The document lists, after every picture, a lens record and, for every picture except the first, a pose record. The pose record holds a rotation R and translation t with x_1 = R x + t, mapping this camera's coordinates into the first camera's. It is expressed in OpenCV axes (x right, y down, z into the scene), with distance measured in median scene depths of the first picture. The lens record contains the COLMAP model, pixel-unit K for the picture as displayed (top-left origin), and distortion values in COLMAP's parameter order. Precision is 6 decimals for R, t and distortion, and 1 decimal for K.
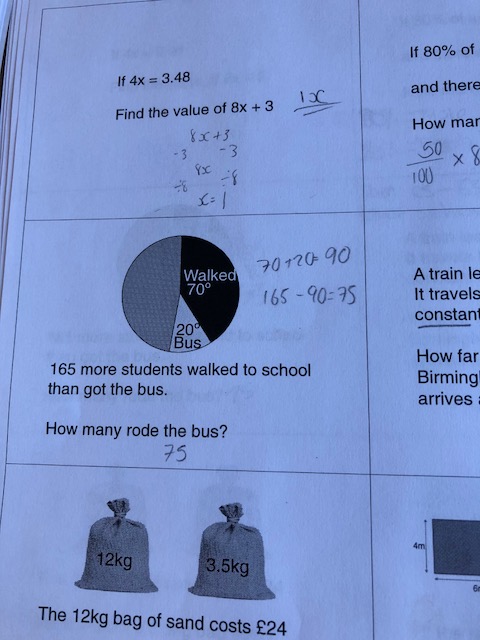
lens RADIAL K [[530.7, 0, 243.7], [0, 530.7, 319.3], [0, 0, 1]] dist [0.005607, -0.021913]
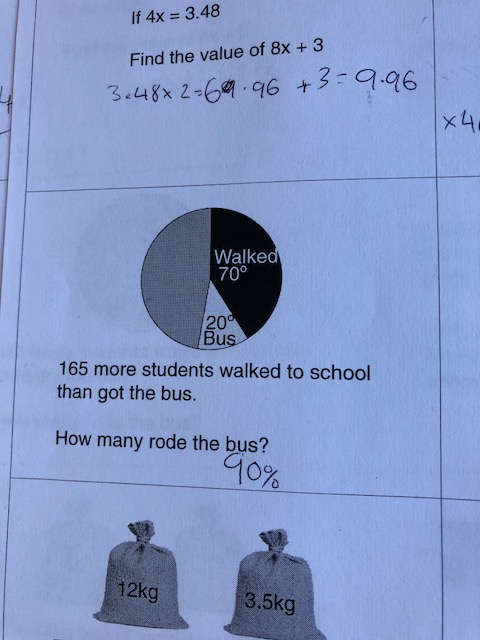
lens RADIAL K [[530.7, 0, 242.2], [0, 530.7, 326.5], [0, 0, 1]] dist [0.005607, -0.021913]
pose [[0.999468, 0.000634, -0.032623, -0.043493], [0.001770, 0.997285, 0.073616, -0.035826], [0.032581, -0.073635, 0.996753, 0.168097]]
